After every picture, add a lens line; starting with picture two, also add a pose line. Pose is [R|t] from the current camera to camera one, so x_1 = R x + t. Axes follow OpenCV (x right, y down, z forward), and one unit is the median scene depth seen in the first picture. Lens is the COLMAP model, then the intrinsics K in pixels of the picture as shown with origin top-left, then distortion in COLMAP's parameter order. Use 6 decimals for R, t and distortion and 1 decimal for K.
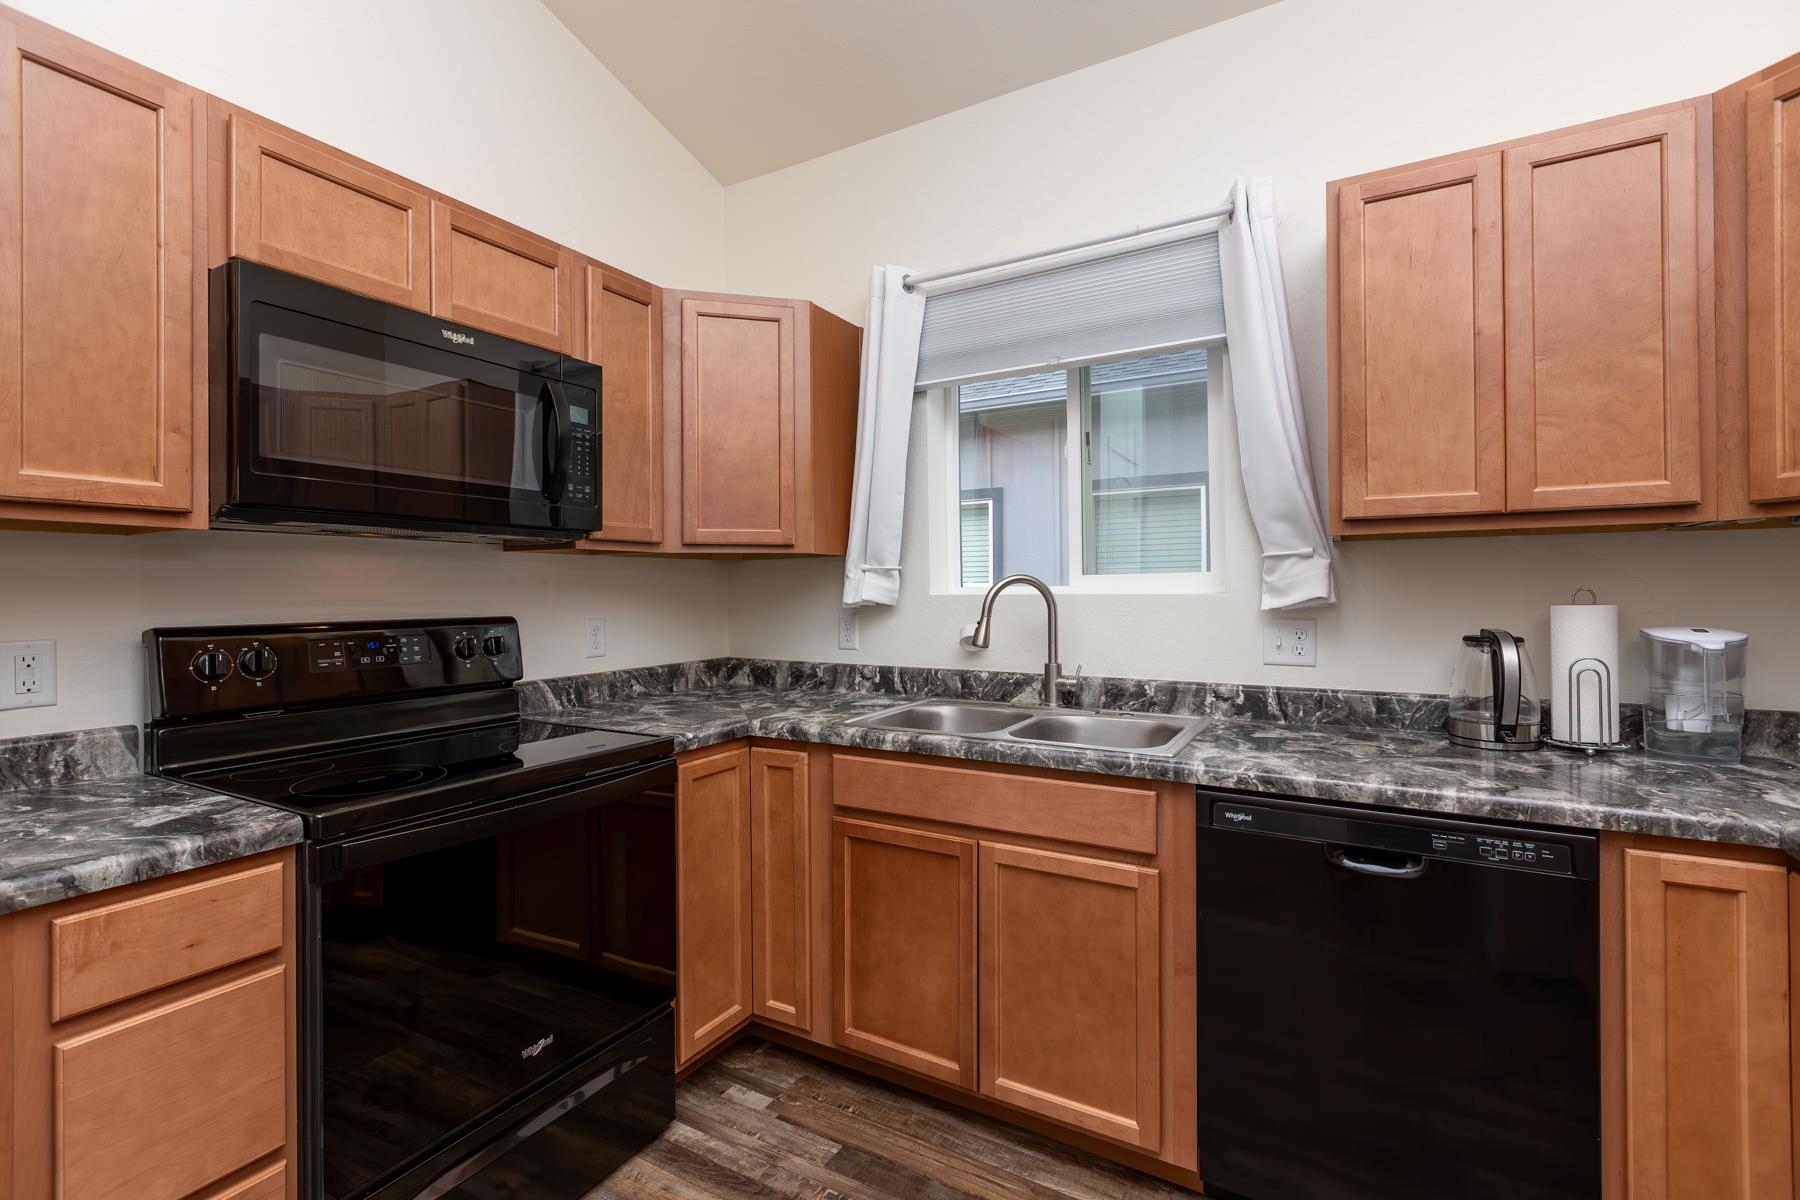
lens RADIAL K [[816.8, 0, 891.0], [0, 816.8, 596.9], [0, 0, 1]] dist [0.002953, -0.001099]
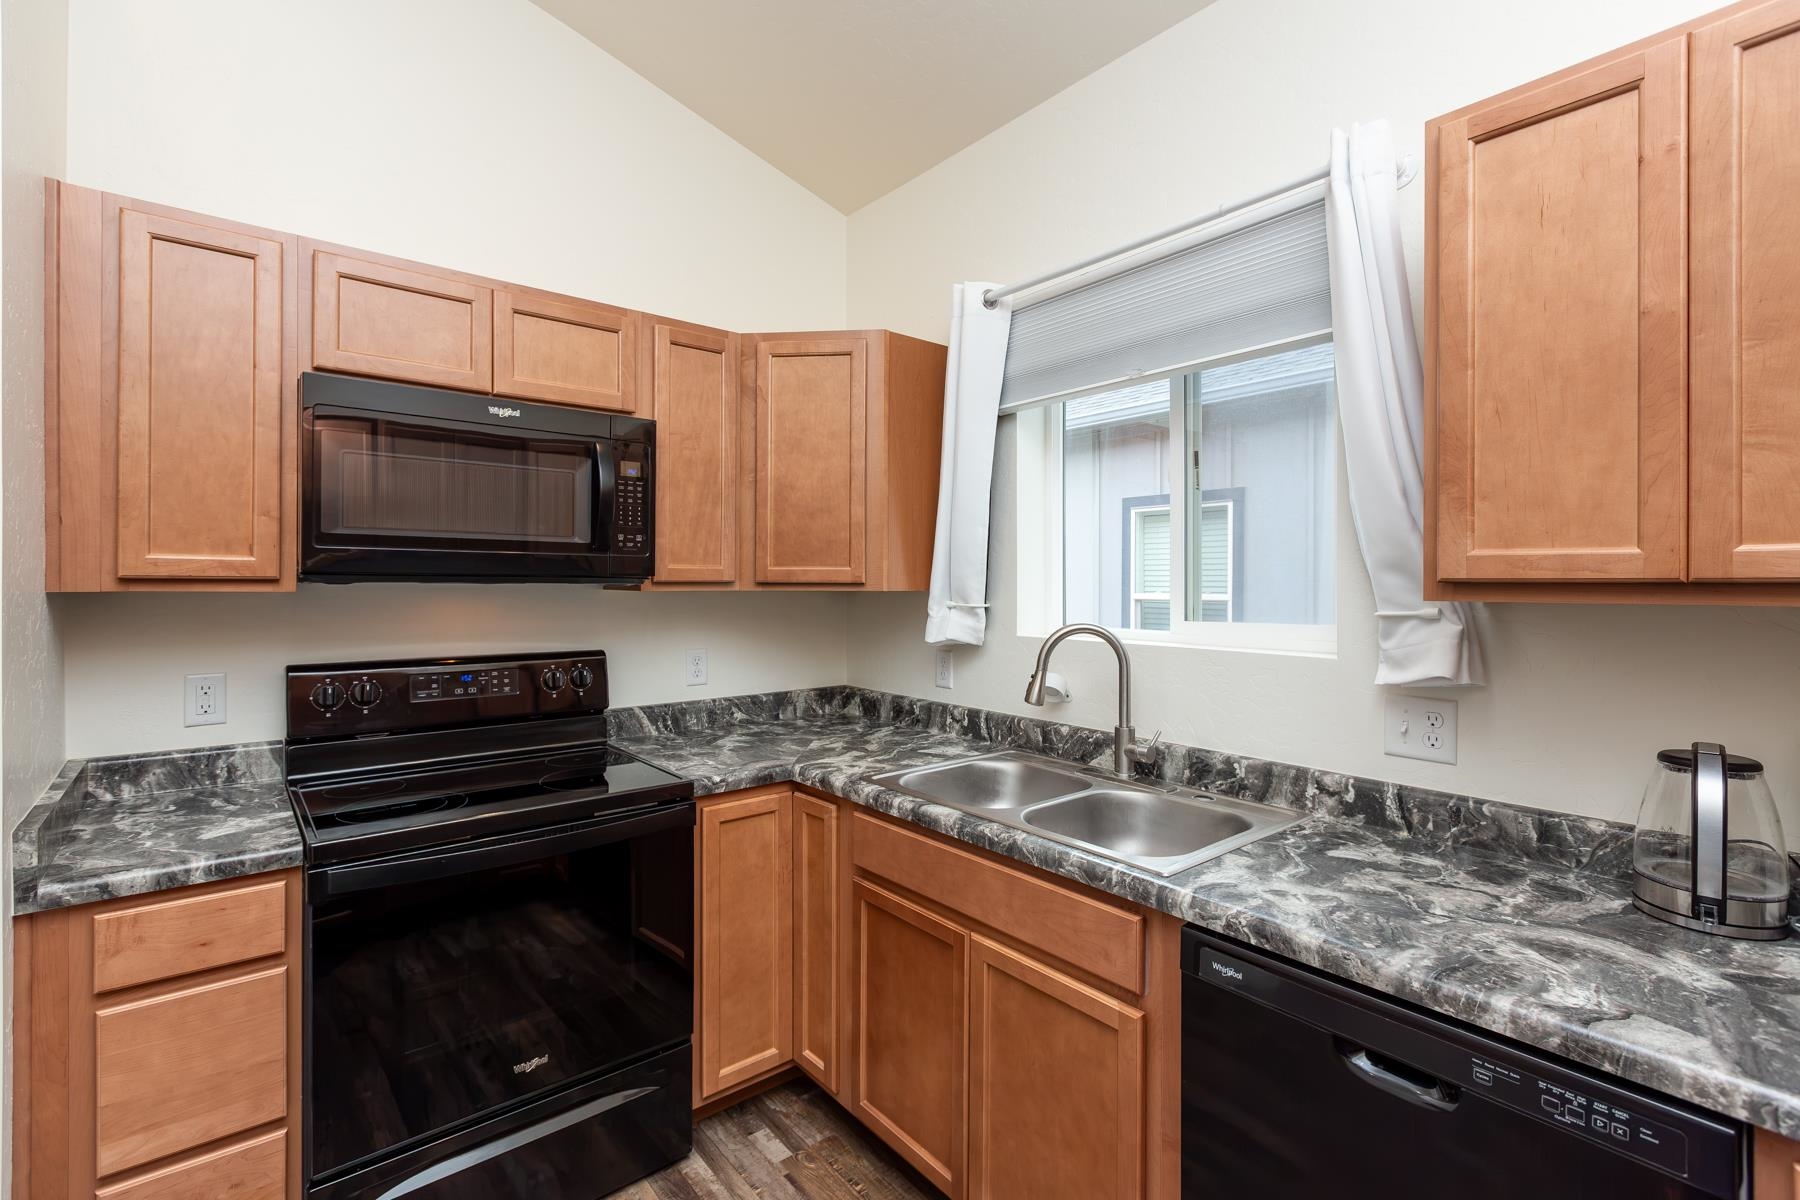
lens RADIAL K [[816.8, 0, 896.4], [0, 816.8, 589.4], [0, 0, 1]] dist [0.002953, -0.001099]
pose [[0.933687, 0.014513, -0.357796, 0.339115], [-0.012886, 0.999893, 0.006931, -0.080621], [0.357858, -0.001861, 0.933774, 0.133871]]
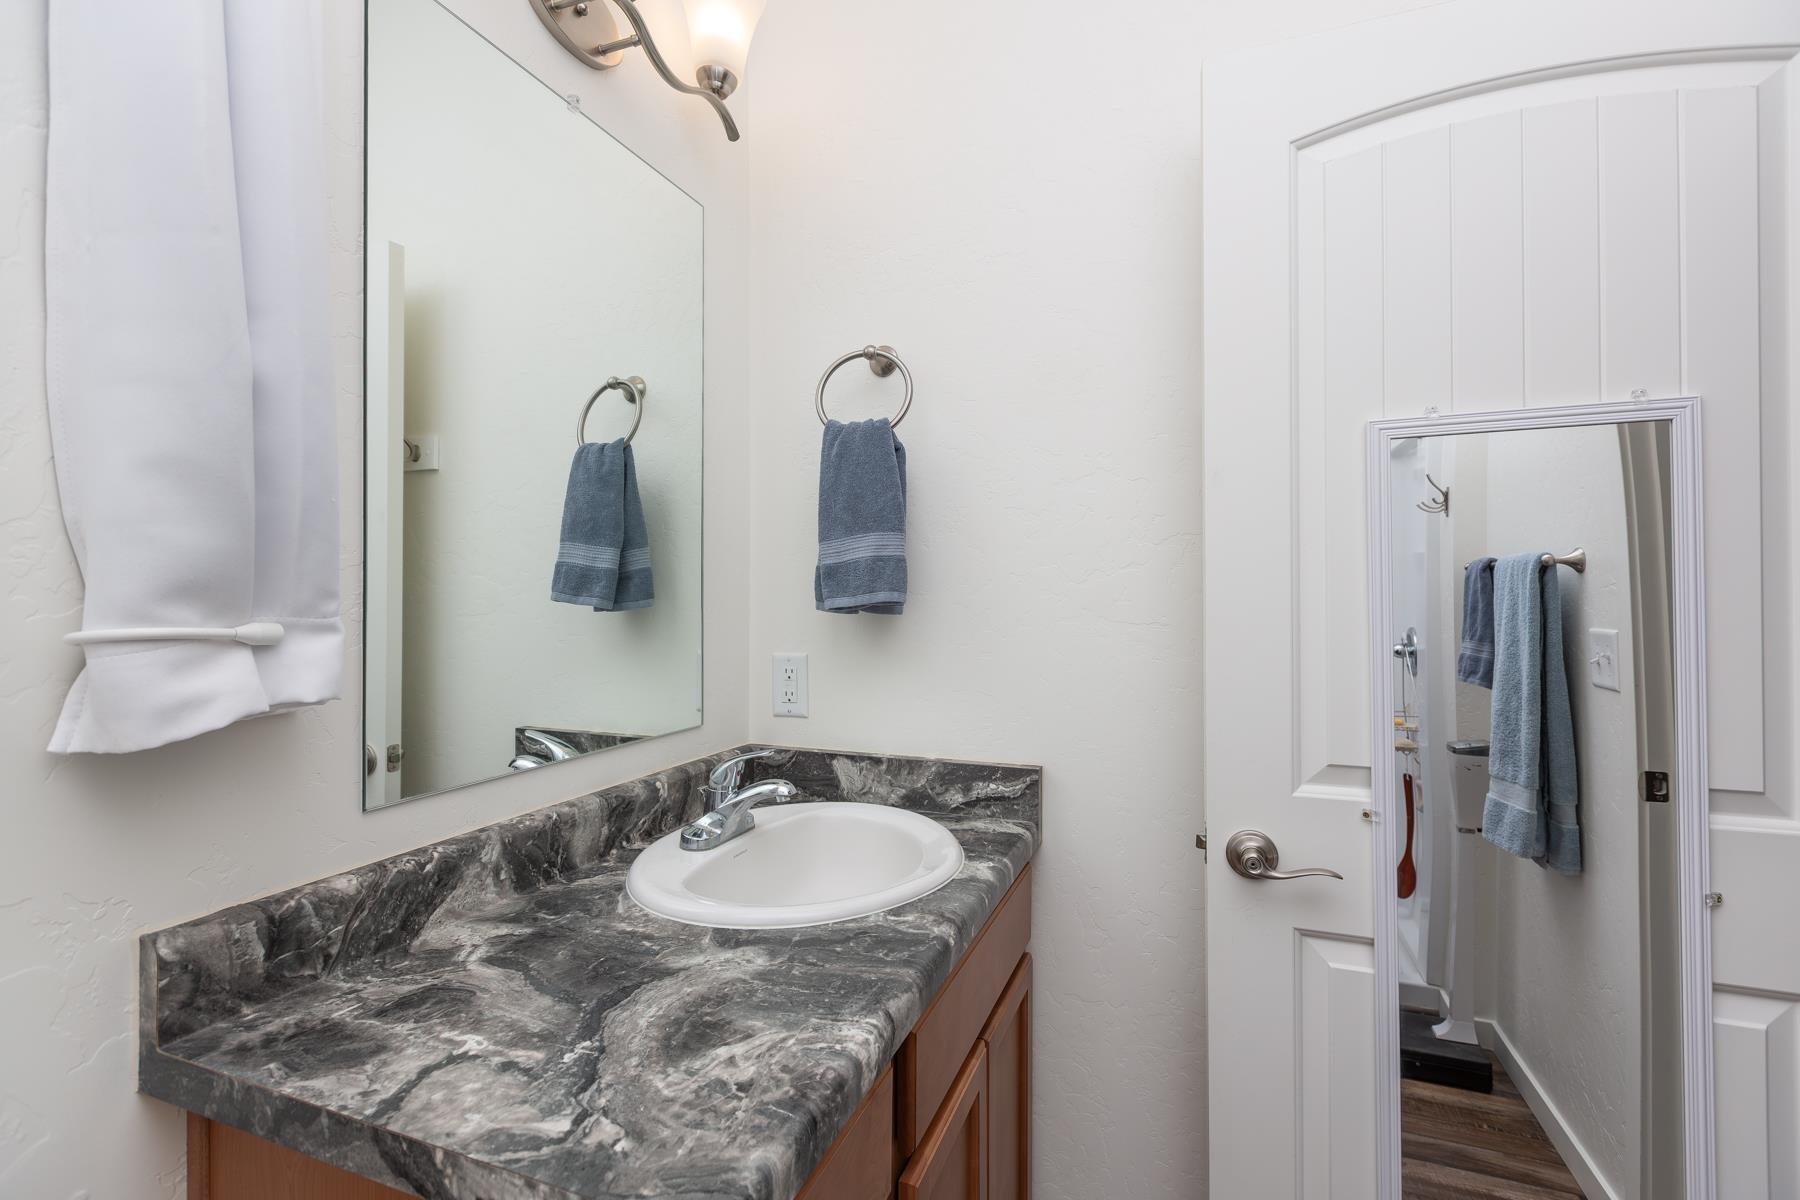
lens RADIAL K [[816.8, 0, 895.3], [0, 816.8, 595.7], [0, 0, 1]] dist [0.002953, -0.001099]
pose [[-0.155979, 0.010342, 0.987706, 0.188168], [0.000393, 0.999946, -0.010408, -0.020640], [-0.987760, -0.001235, -0.155975, 0.818011]]
